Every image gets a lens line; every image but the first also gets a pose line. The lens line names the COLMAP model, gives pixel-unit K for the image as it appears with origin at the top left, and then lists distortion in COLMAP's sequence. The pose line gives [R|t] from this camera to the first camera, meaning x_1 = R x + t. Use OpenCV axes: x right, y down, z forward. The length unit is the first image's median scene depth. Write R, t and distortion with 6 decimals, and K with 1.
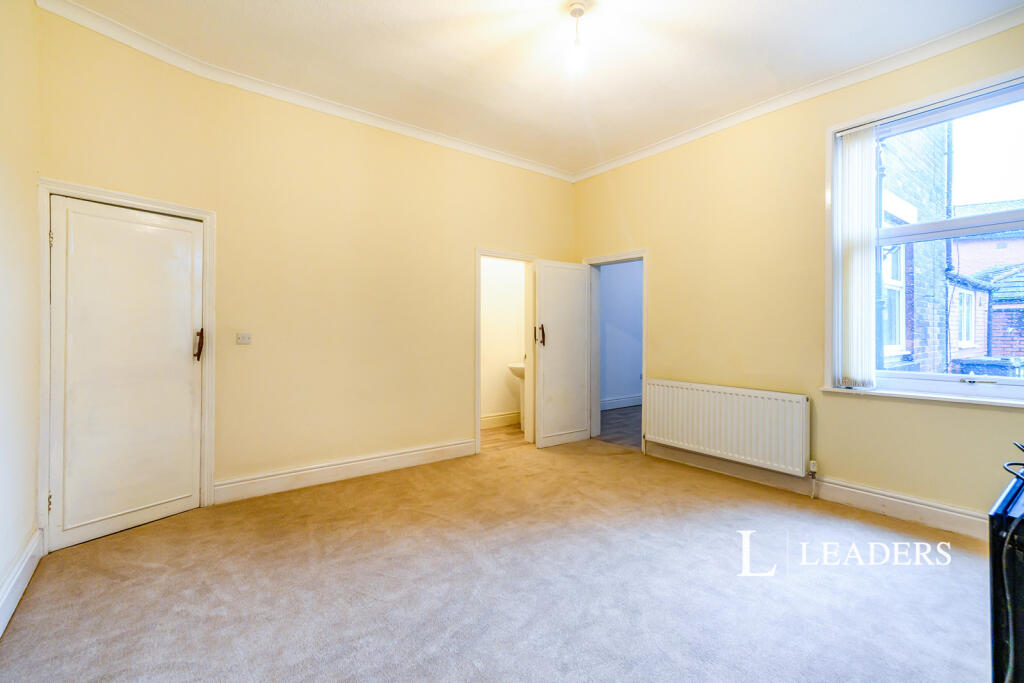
lens RADIAL K [[442.3, 0, 512.7], [0, 442.3, 325.5], [0, 0, 1]] dist [-0.000835, -0.000071]
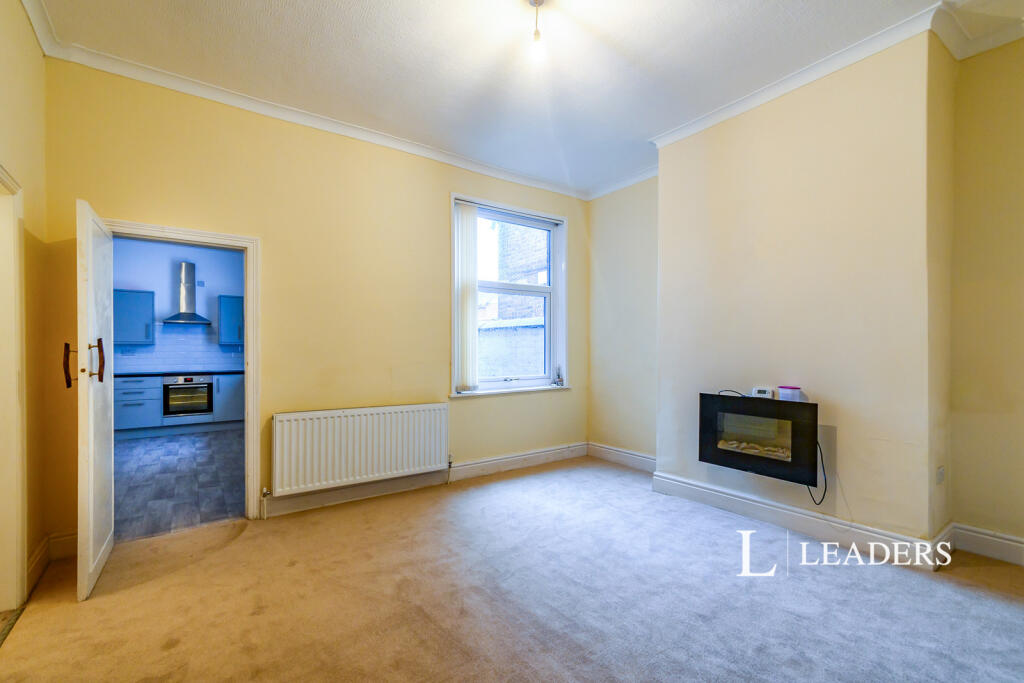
lens RADIAL K [[459.0, 0, 513.4], [0, 459.0, 357.2], [0, 0, 1]] dist [-0.052552, -0.000030]
pose [[0.003479, -0.012420, 0.999917, -0.617875], [-0.007859, 0.999892, 0.012447, 0.013955], [-0.999963, -0.007902, 0.003381, 0.816922]]
